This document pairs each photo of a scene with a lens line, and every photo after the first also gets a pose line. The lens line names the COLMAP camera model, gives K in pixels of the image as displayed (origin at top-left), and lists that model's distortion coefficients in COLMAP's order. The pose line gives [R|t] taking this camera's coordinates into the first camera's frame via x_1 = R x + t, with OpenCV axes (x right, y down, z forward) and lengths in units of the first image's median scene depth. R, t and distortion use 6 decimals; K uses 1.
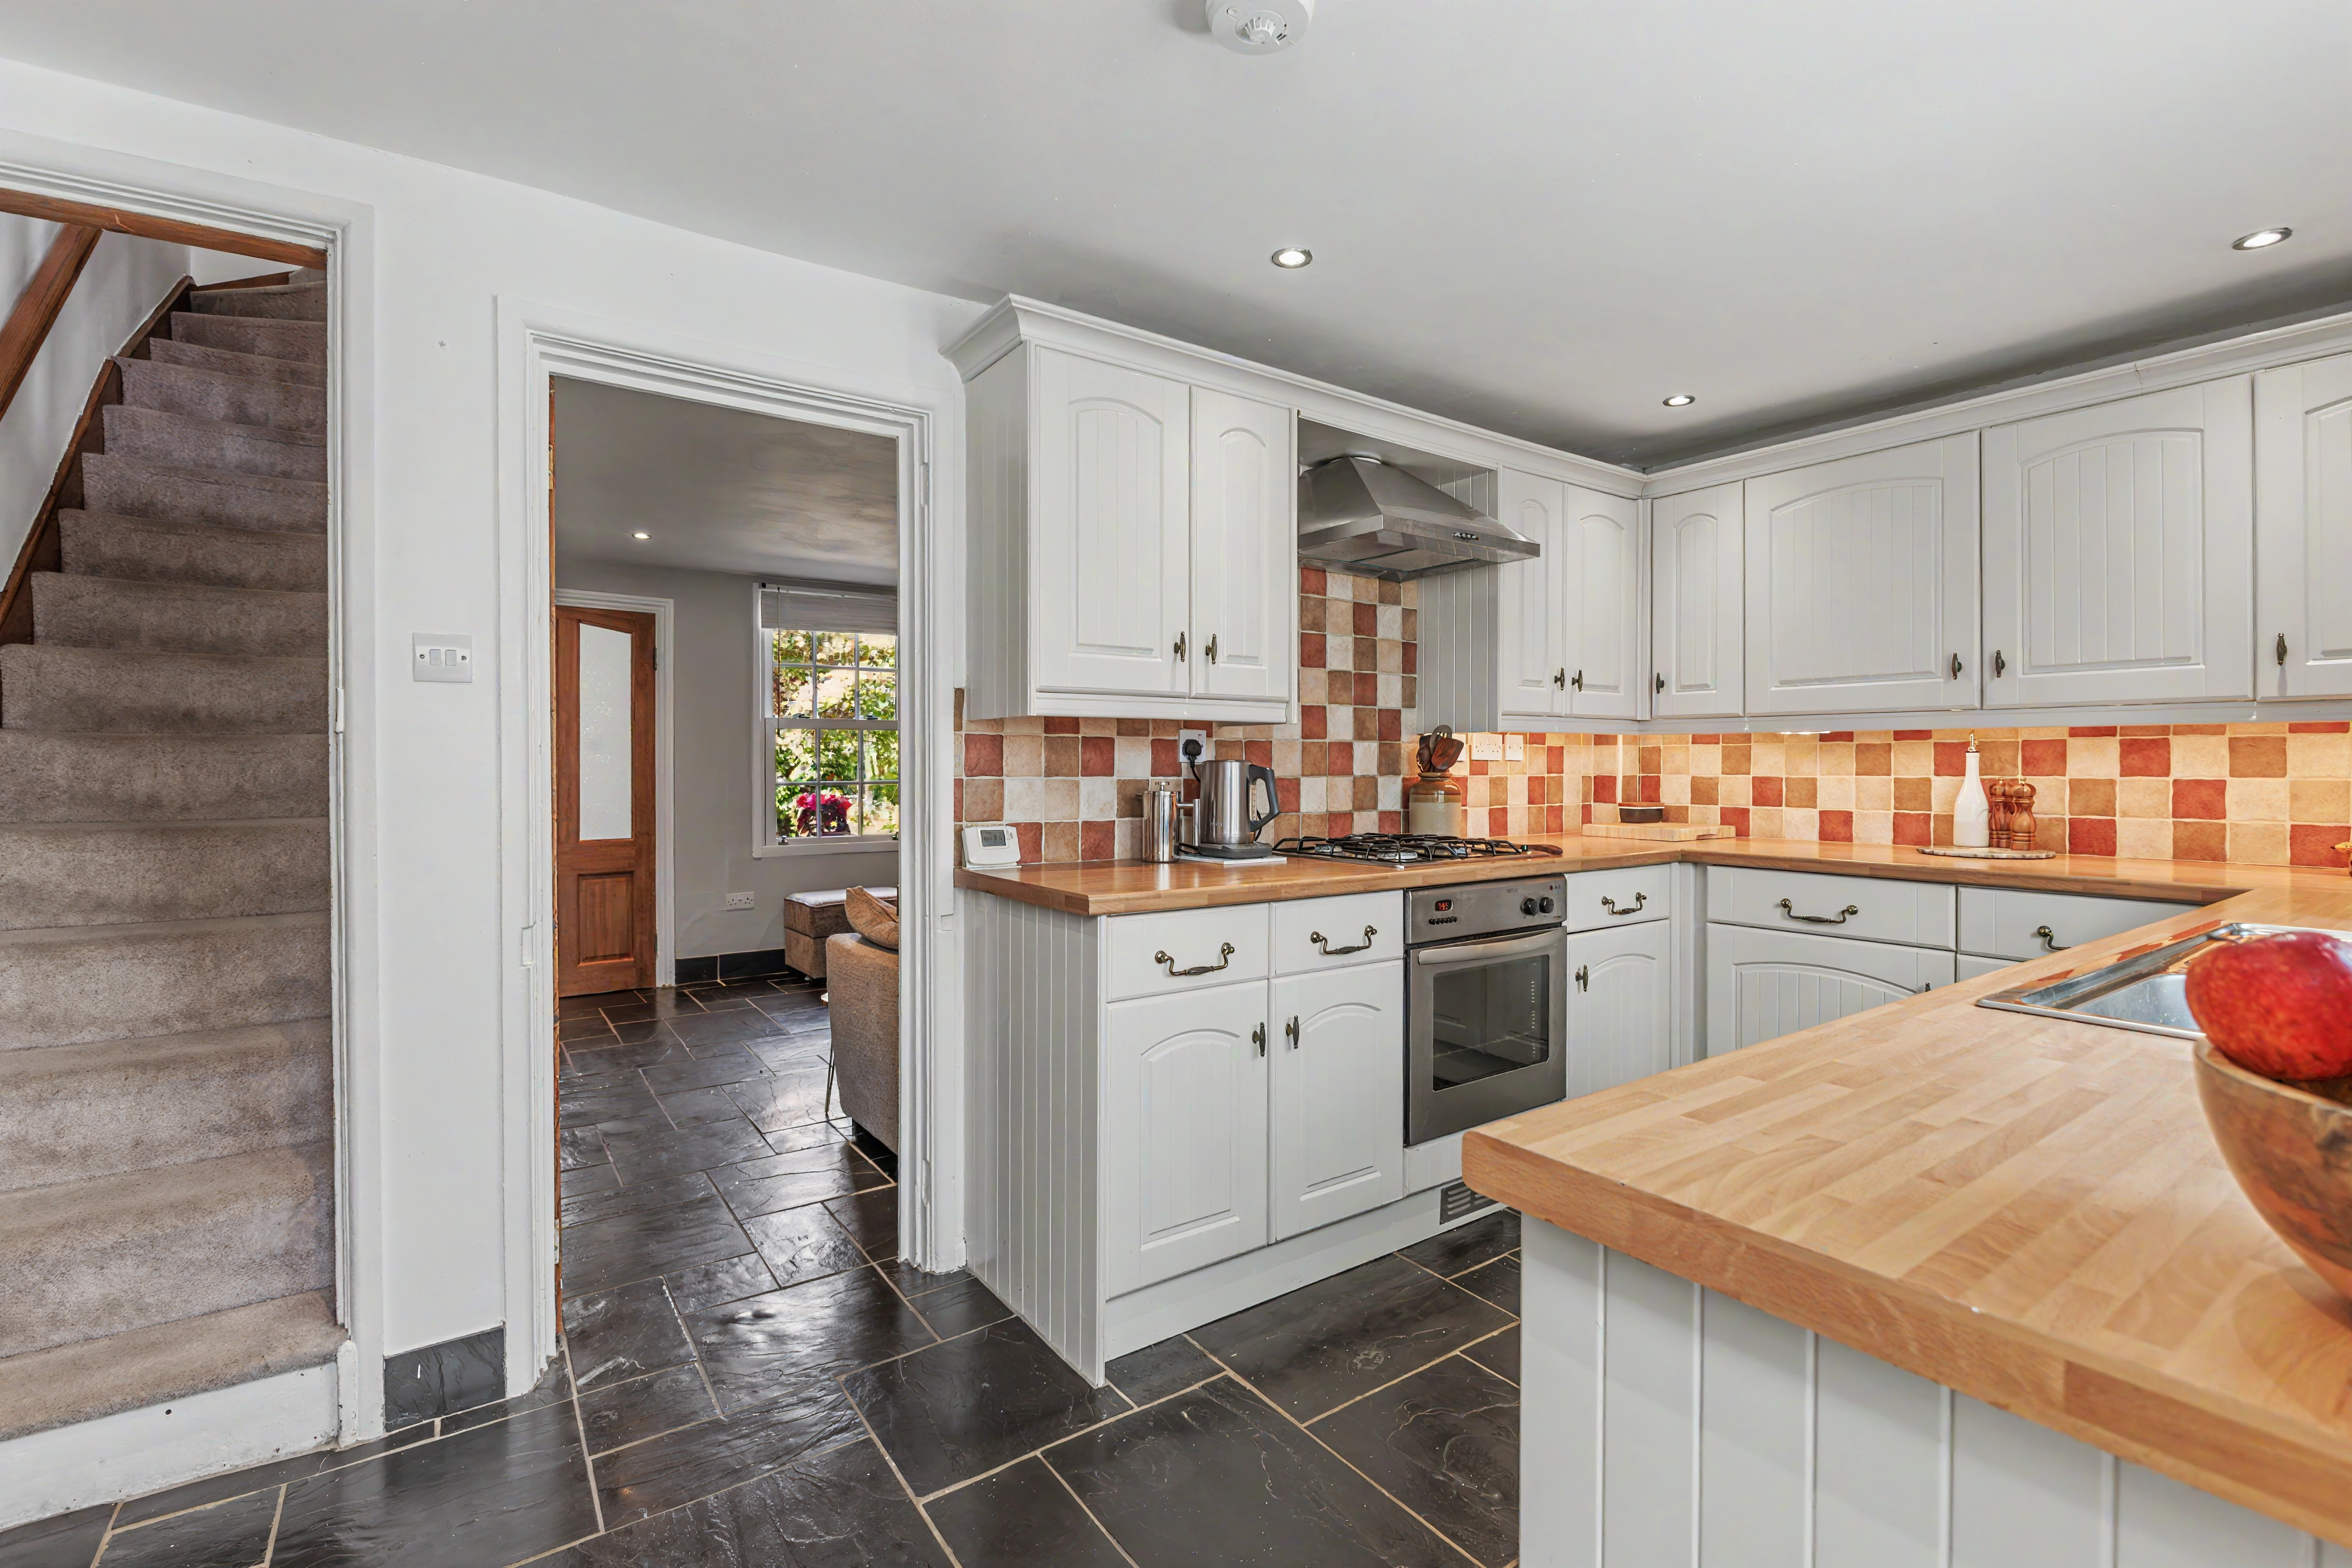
lens RADIAL K [[1049.5, 0, 1167.3], [0, 1049.5, 774.6], [0, 0, 1]] dist [-0.002456, -0.000185]
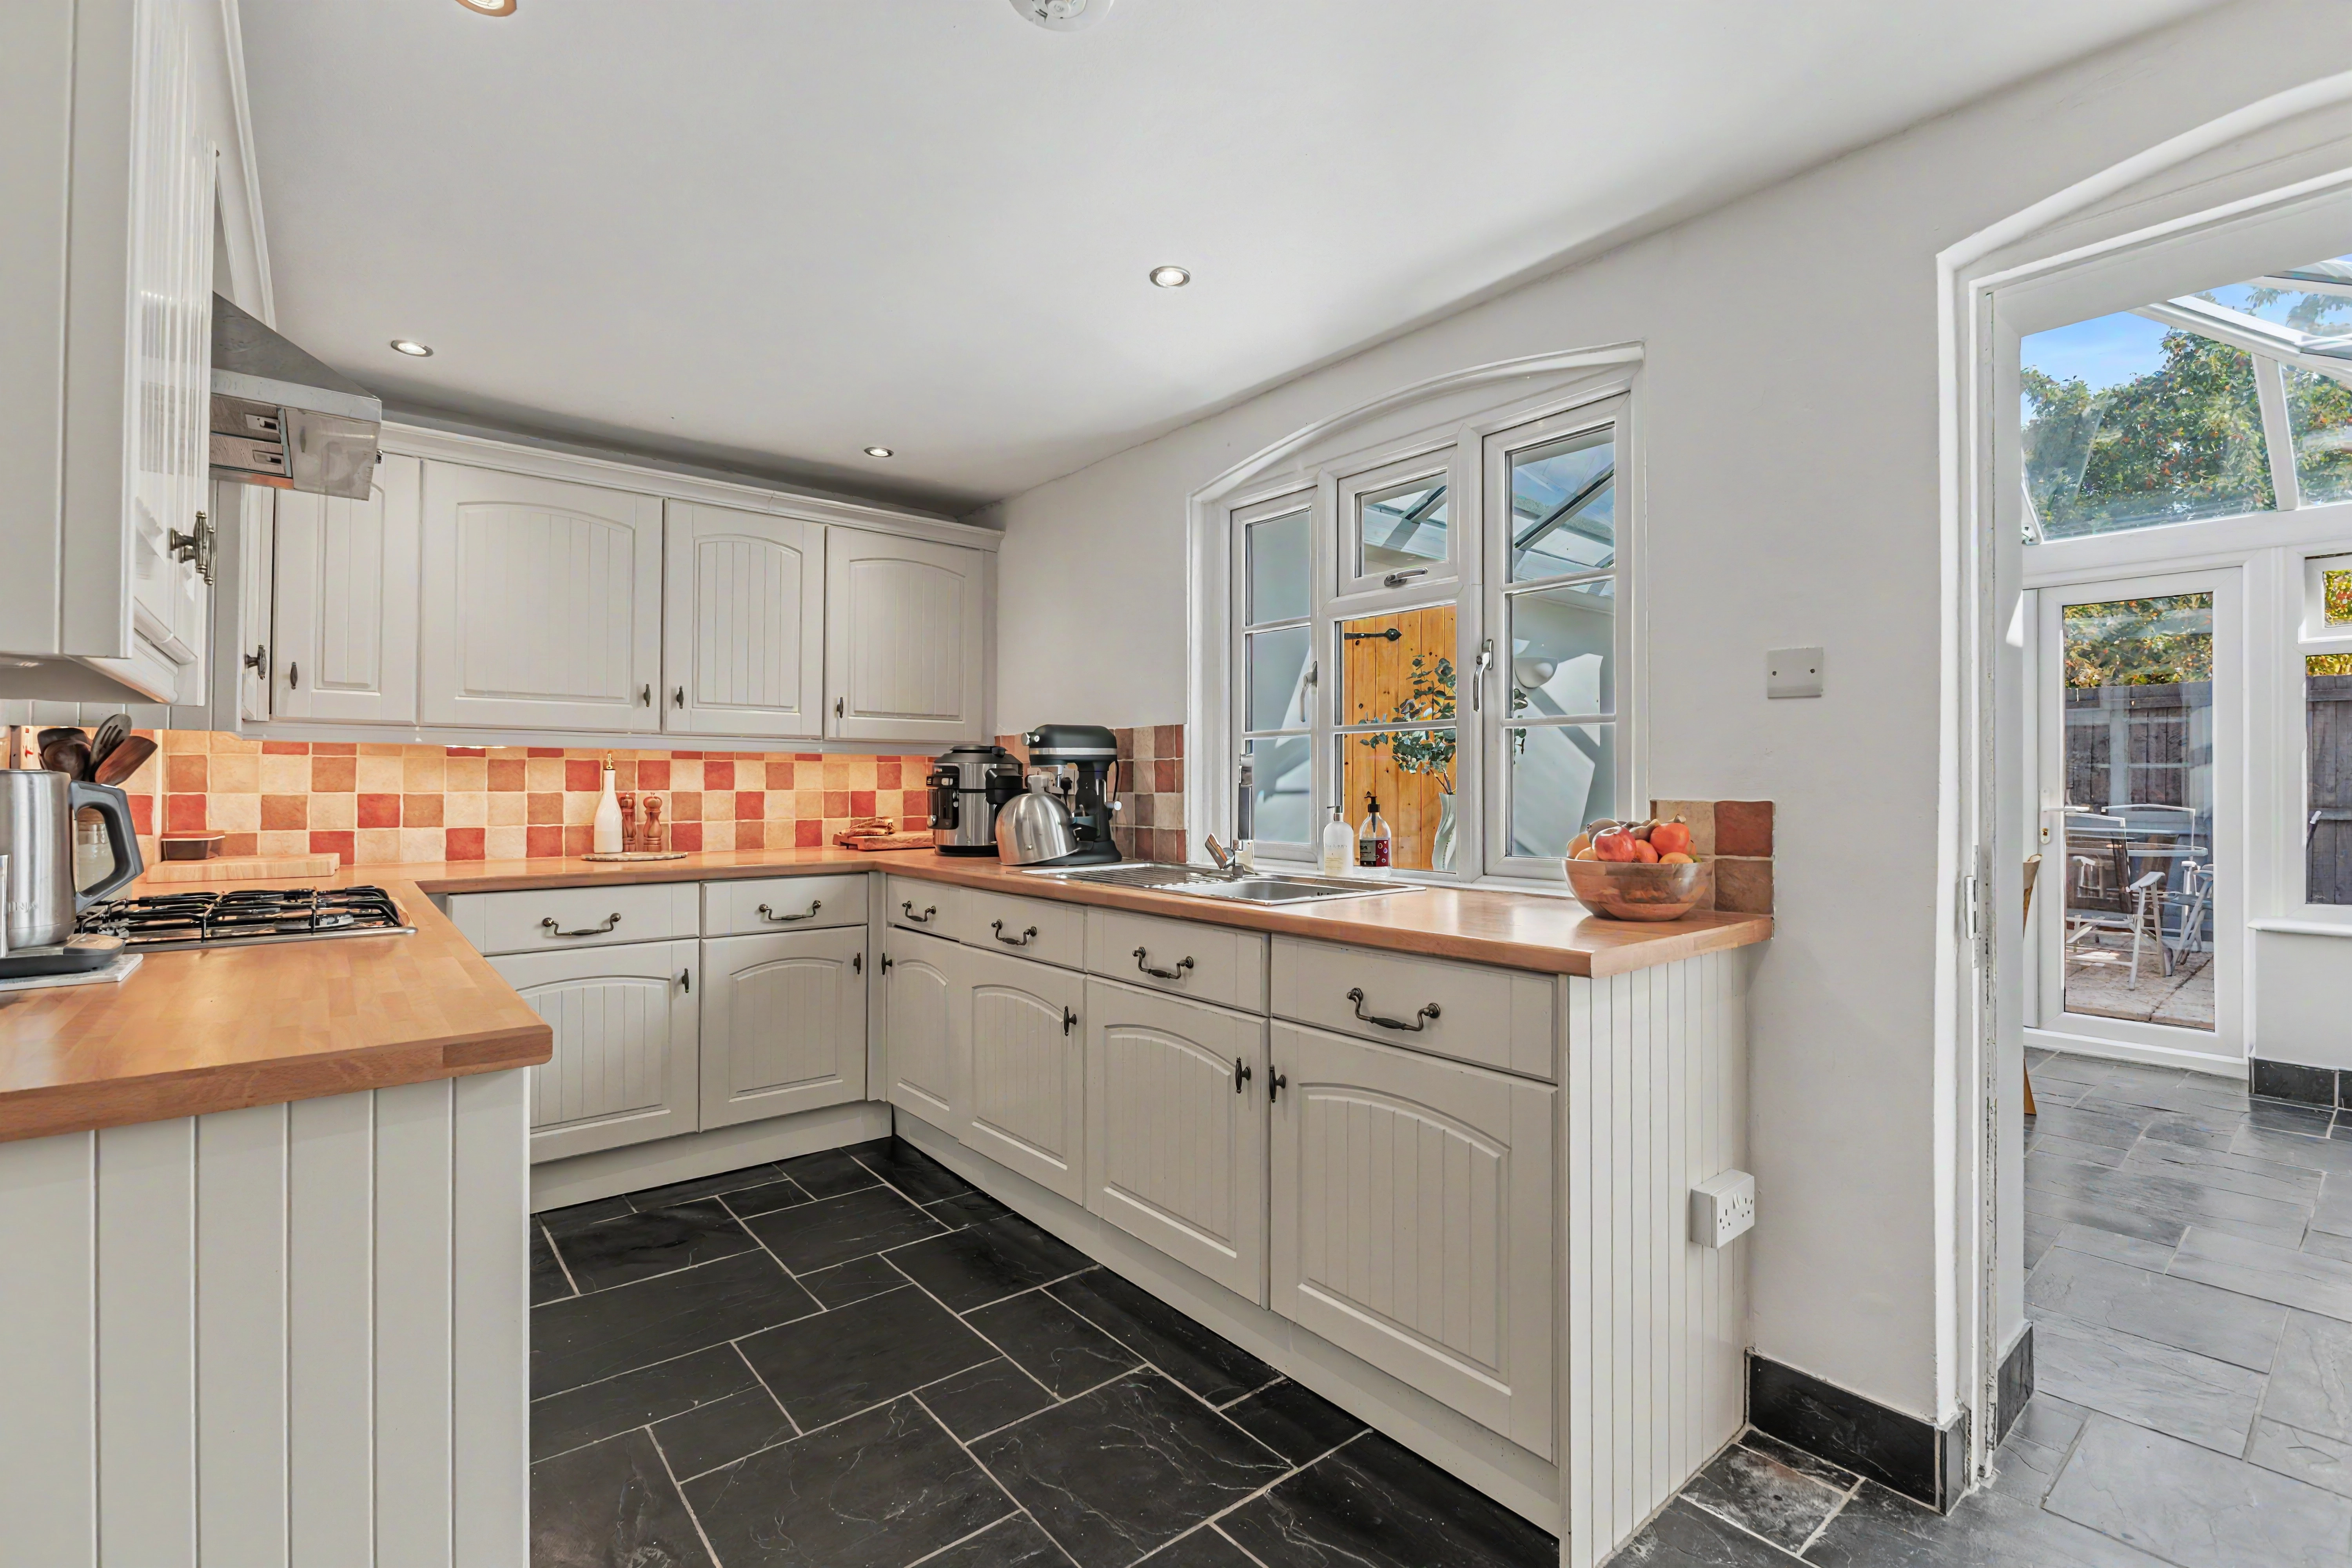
lens RADIAL K [[1049.5, 0, 1167.0], [0, 1049.5, 778.0], [0, 0, 1]] dist [-0.002456, -0.000185]
pose [[-0.074007, 0.005807, 0.997241, -0.395639], [0.008248, 0.999952, -0.005211, -0.001480], [-0.997224, 0.007839, -0.074052, 0.459442]]
